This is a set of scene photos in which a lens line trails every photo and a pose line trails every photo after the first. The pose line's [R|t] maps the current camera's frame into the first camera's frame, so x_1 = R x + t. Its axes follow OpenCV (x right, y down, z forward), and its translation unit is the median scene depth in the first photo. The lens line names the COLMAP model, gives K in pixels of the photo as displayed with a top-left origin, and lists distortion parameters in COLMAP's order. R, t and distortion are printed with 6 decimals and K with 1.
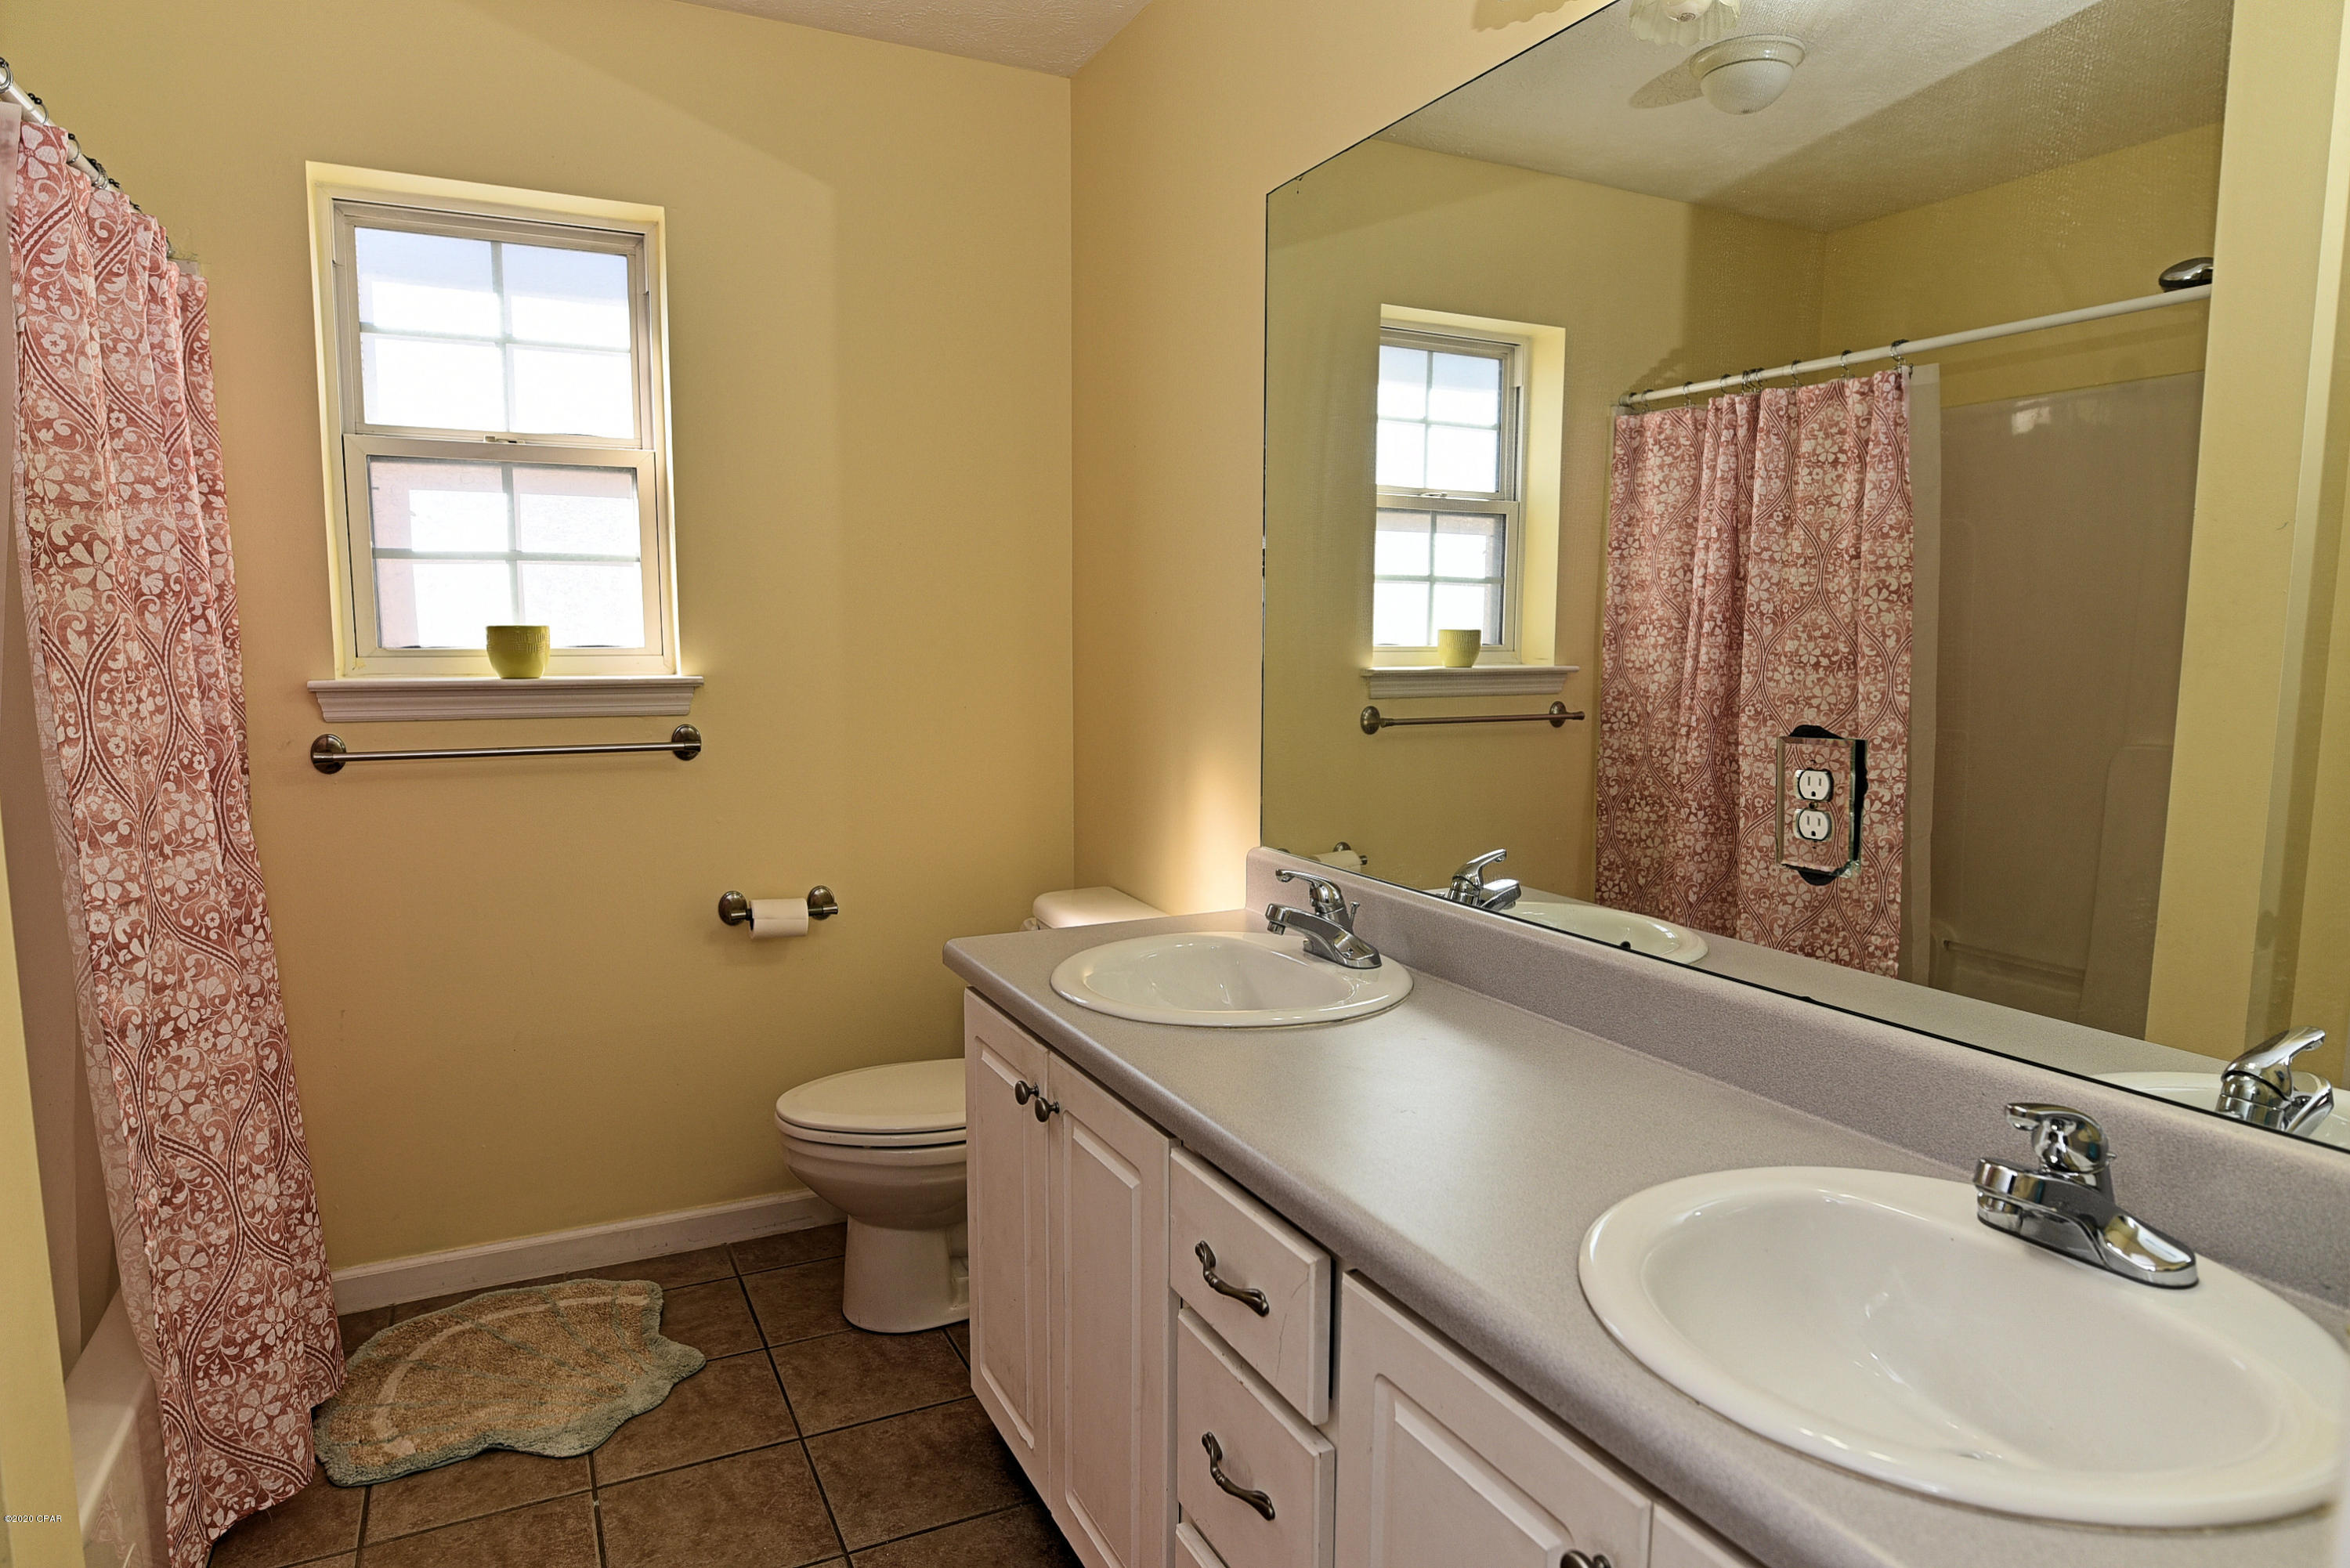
lens RADIAL K [[1351.0, 0, 1198.9], [0, 1351.0, 801.9], [0, 0, 1]] dist [-0.020183, -0.002437]
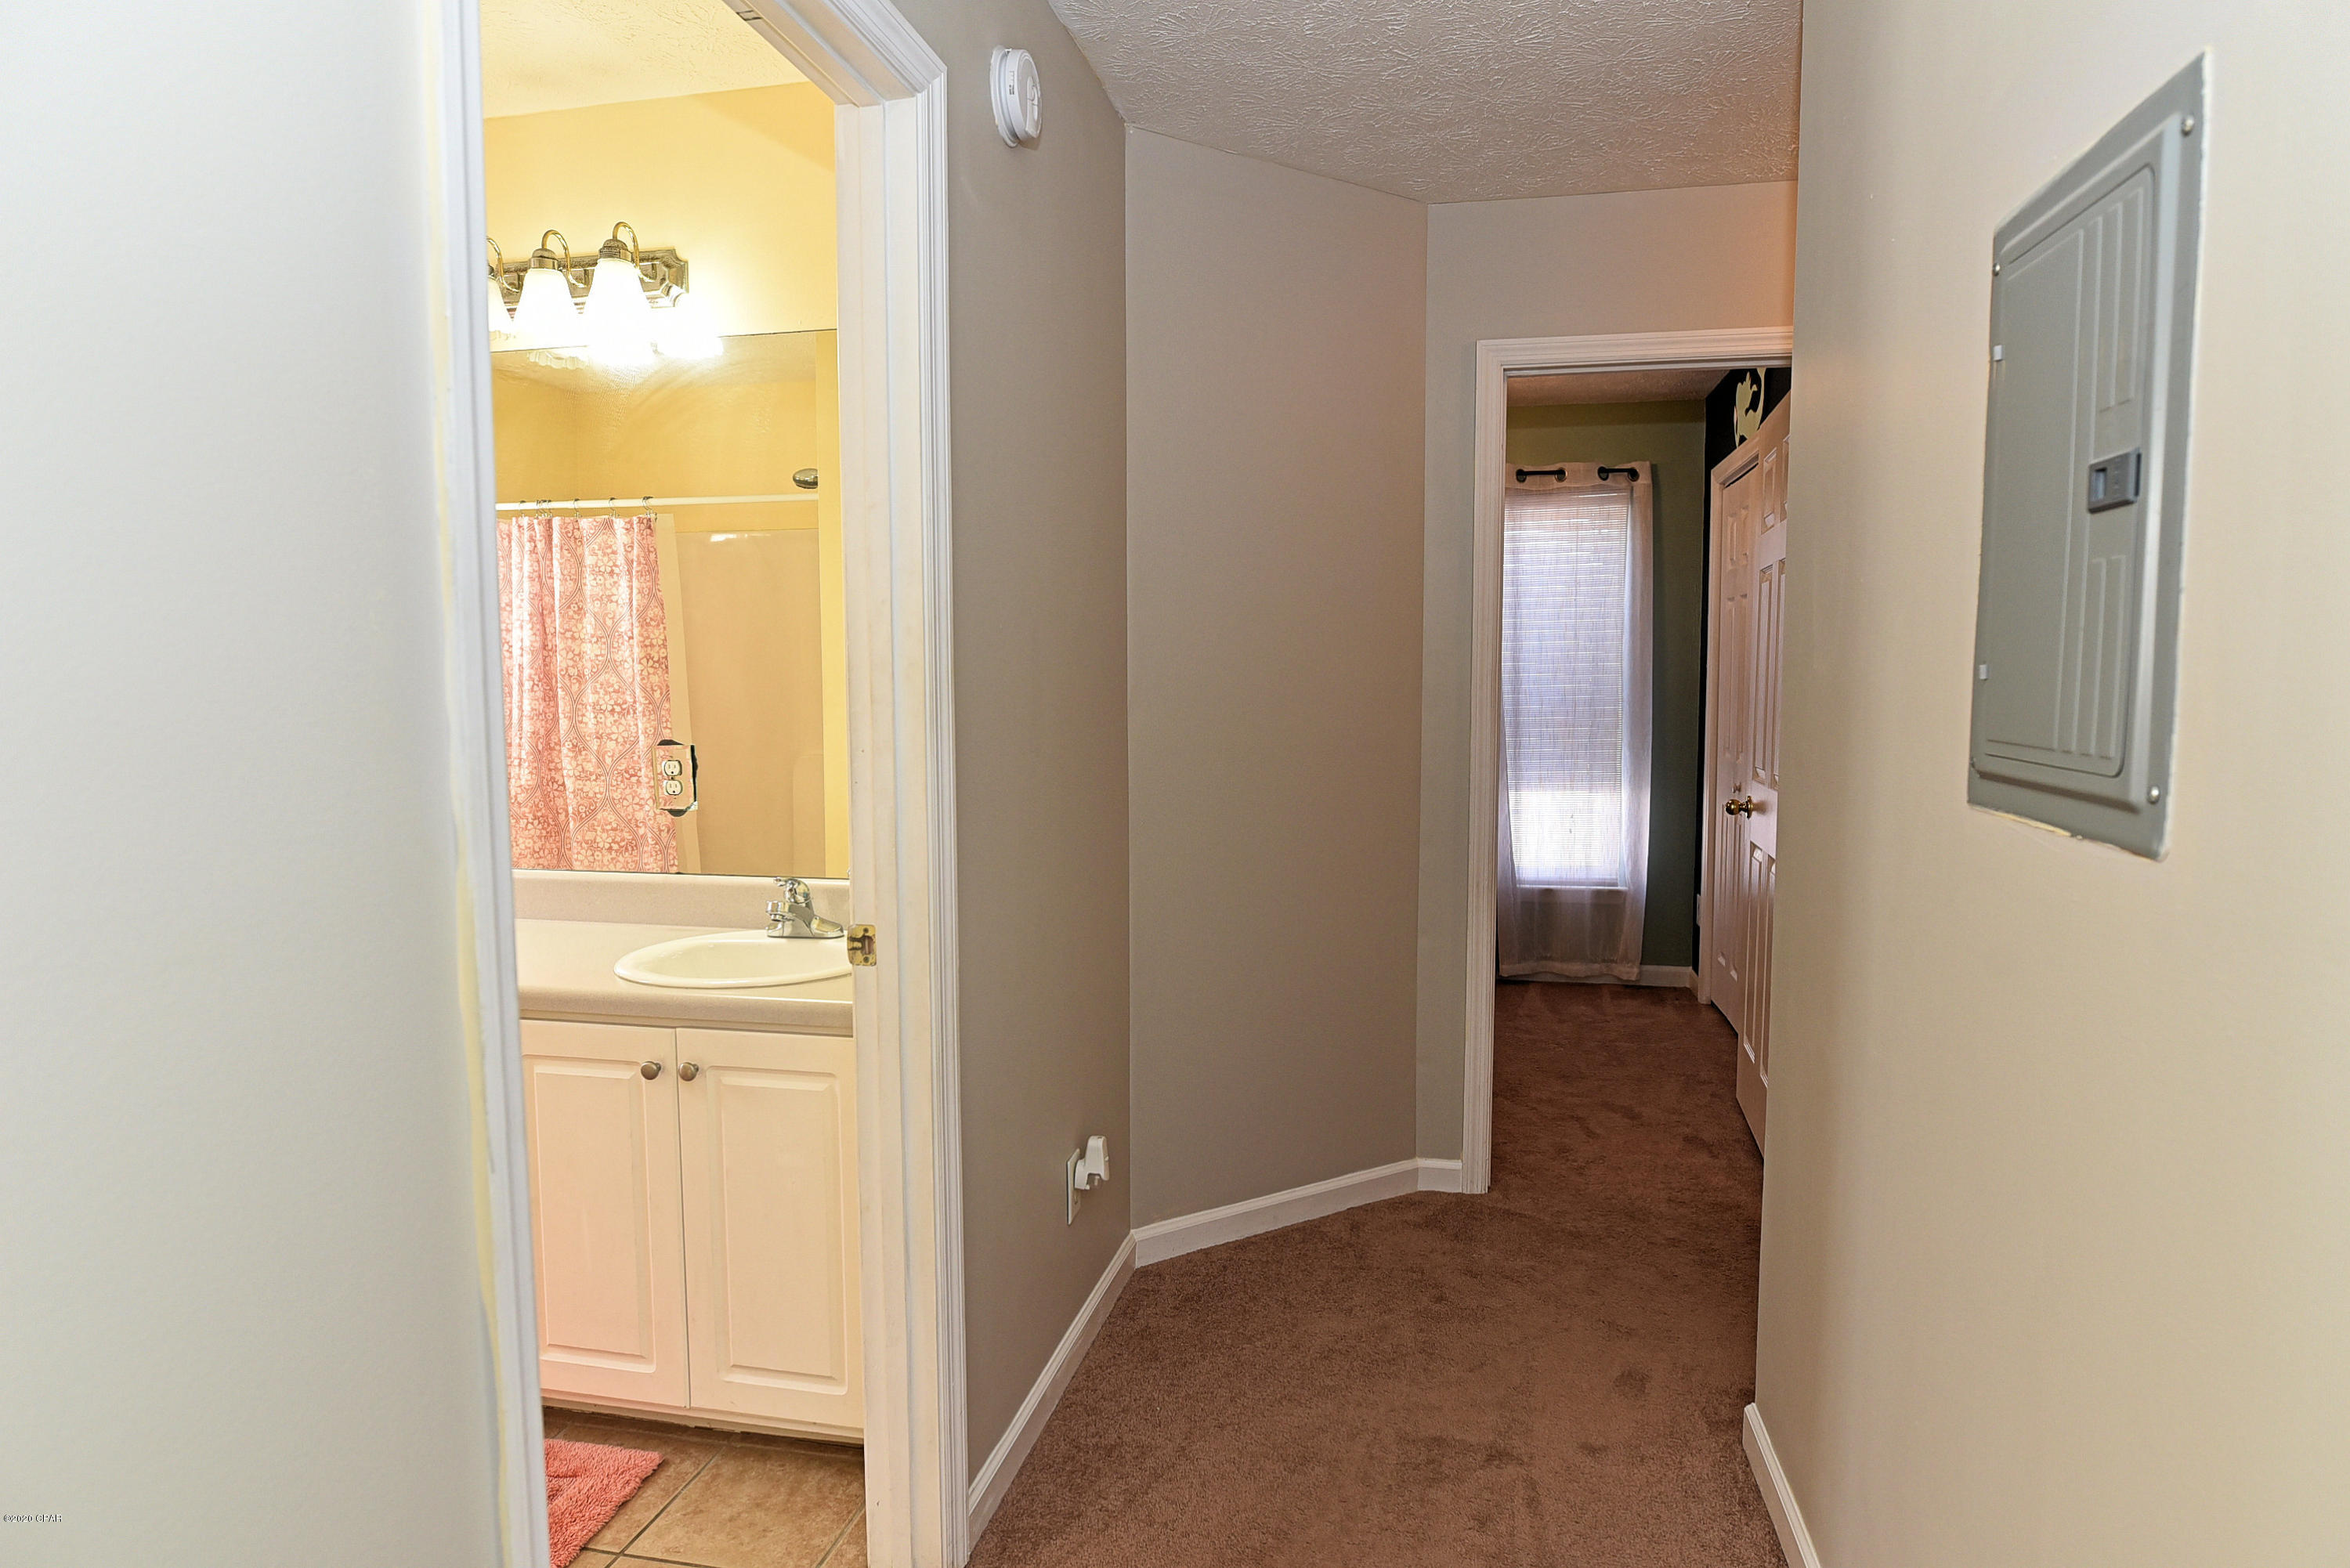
lens RADIAL K [[1351.0, 0, 1187.9], [0, 1351.0, 786.6], [0, 0, 1]] dist [-0.020183, -0.002437]
pose [[0.632288, -0.064525, 0.772041, -0.269217], [0.100300, 0.994957, 0.001011, 0.039432], [-0.768213, 0.076797, 0.635571, -0.387396]]
